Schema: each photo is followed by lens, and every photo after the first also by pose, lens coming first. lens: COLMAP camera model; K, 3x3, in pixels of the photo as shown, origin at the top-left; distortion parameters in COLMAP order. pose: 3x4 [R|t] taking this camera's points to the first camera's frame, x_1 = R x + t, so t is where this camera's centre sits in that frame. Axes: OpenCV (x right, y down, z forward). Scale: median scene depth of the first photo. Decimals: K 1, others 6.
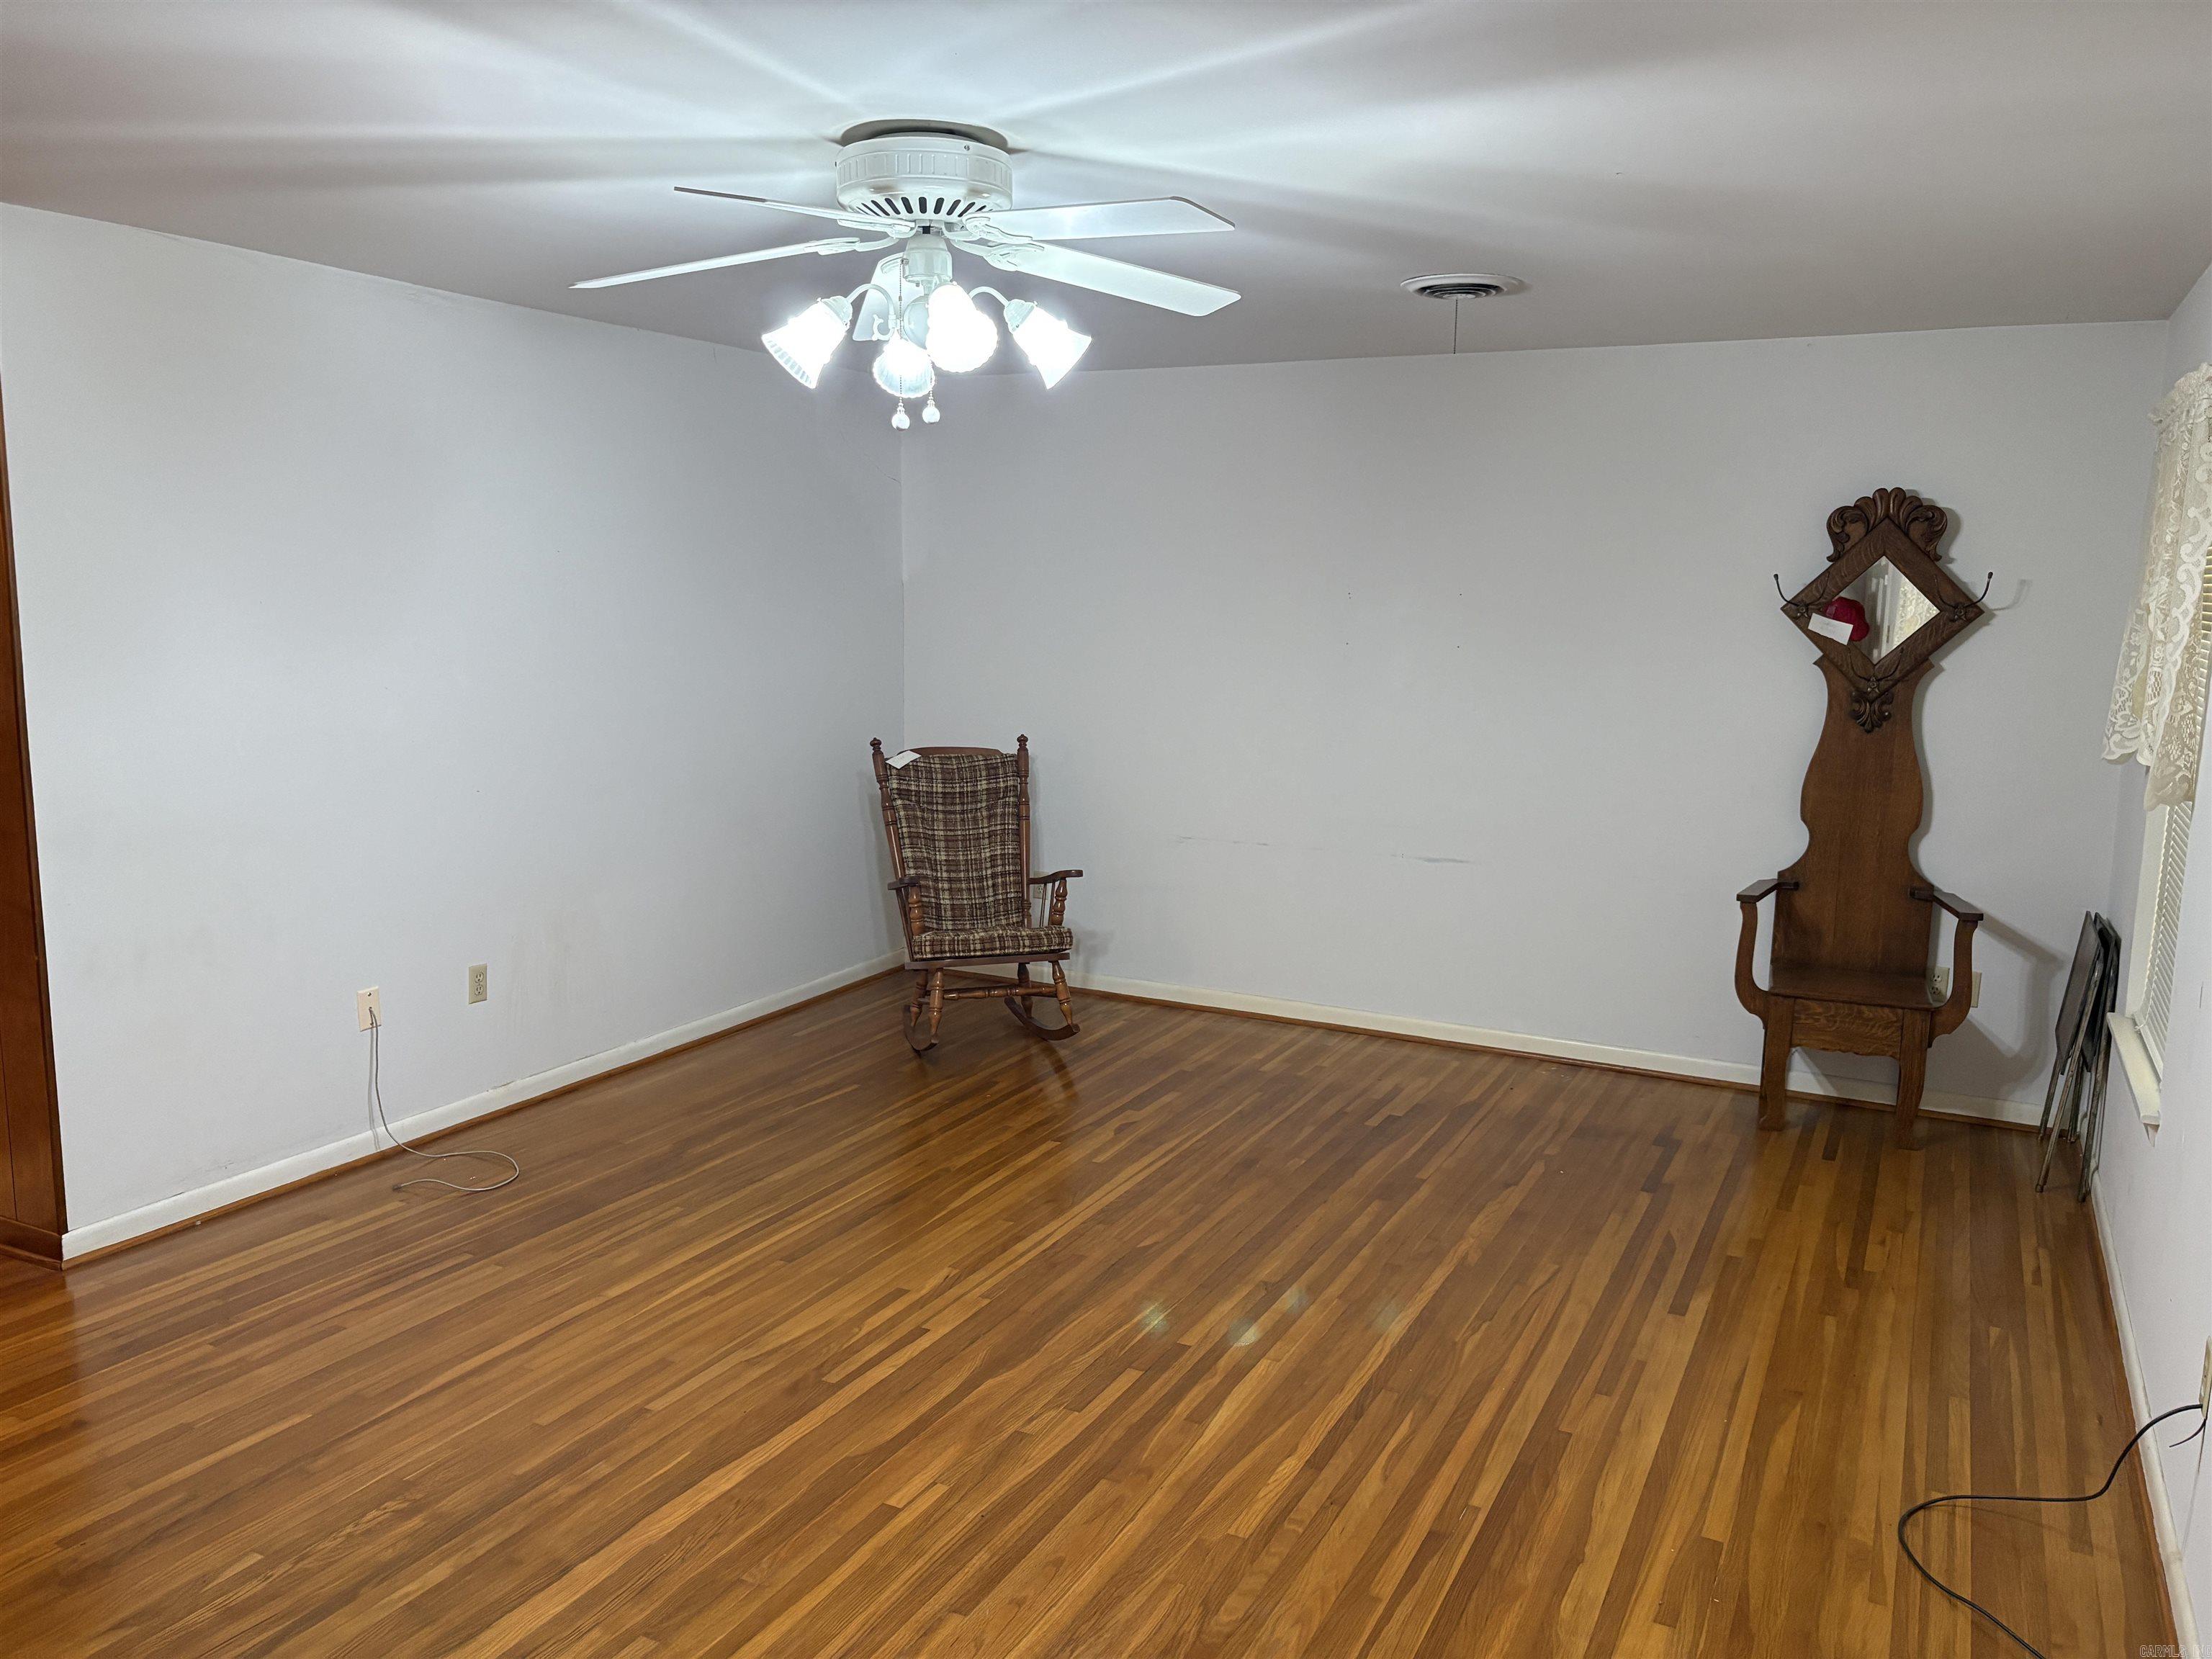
lens RADIAL K [[1687.8, 0, 1117.7], [0, 1687.8, 833.4], [0, 0, 1]] dist [0.012877, -0.001664]
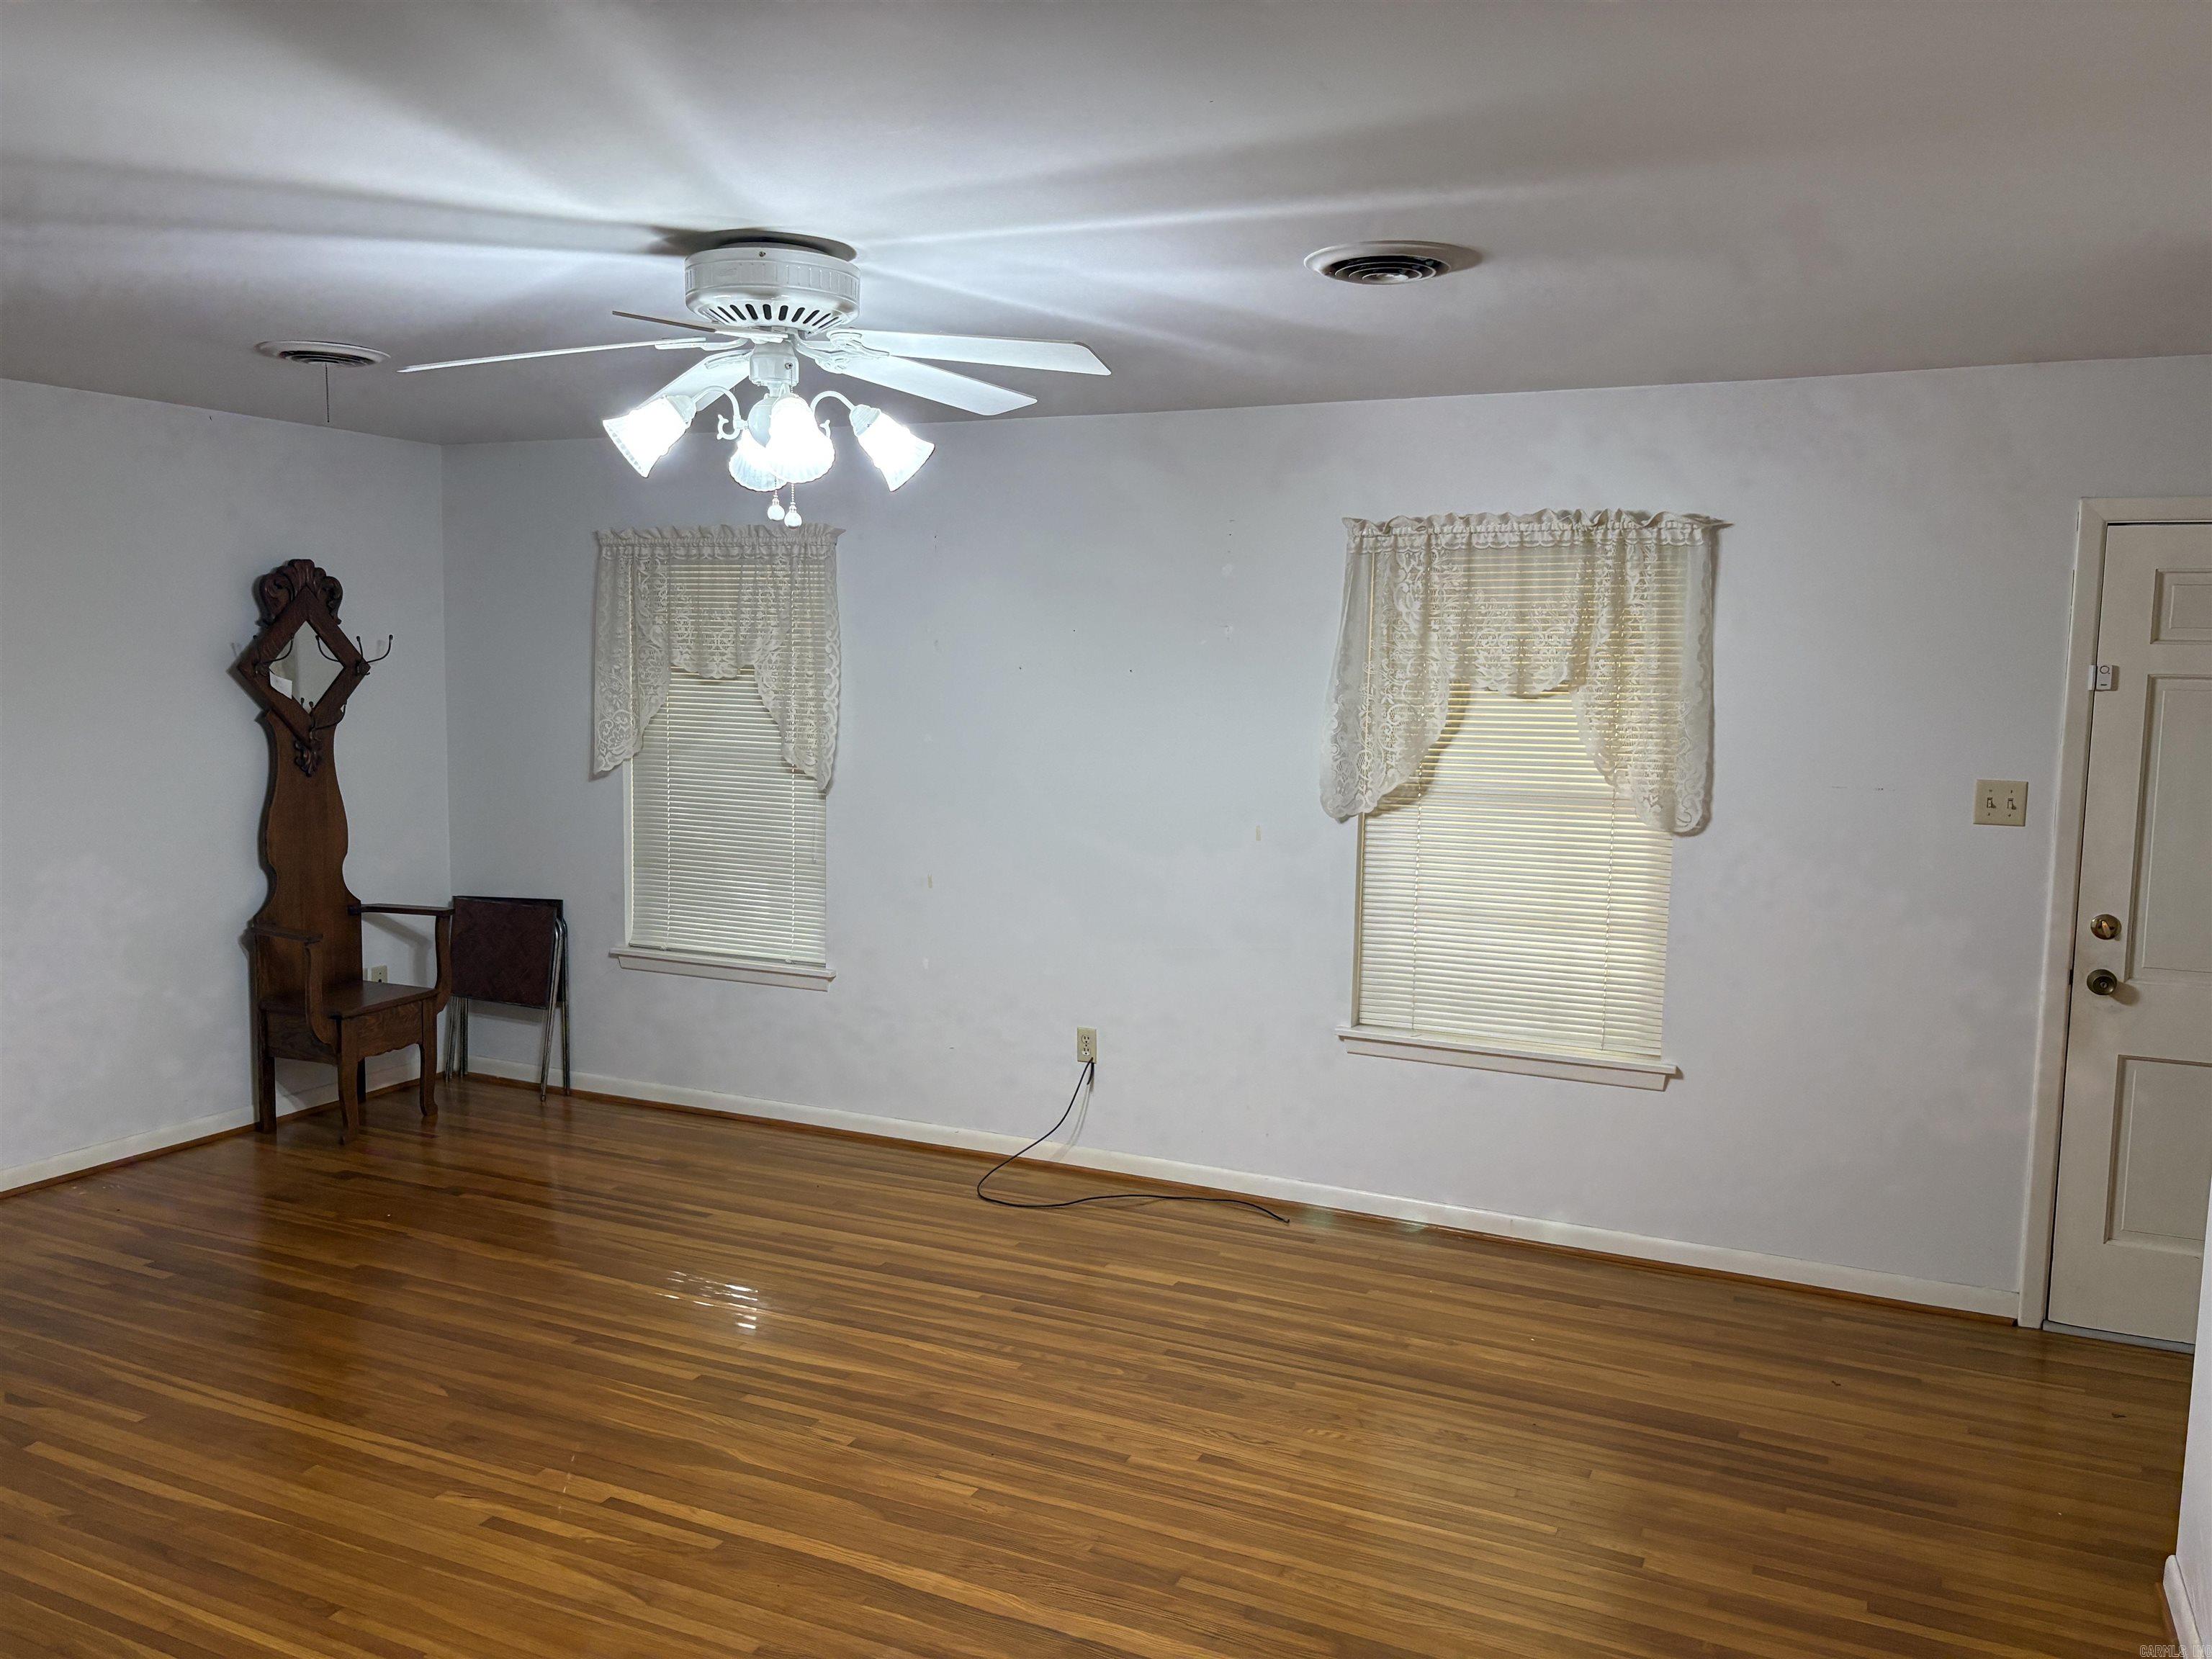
lens RADIAL K [[1687.8, 0, 1117.7], [0, 1687.8, 833.4], [0, 0, 1]] dist [0.012877, -0.001664]
pose [[-0.021794, -0.126932, 0.991672, -0.928948], [0.138294, 0.981989, 0.128732, -0.126260], [-0.990151, 0.139947, -0.003848, 0.664270]]
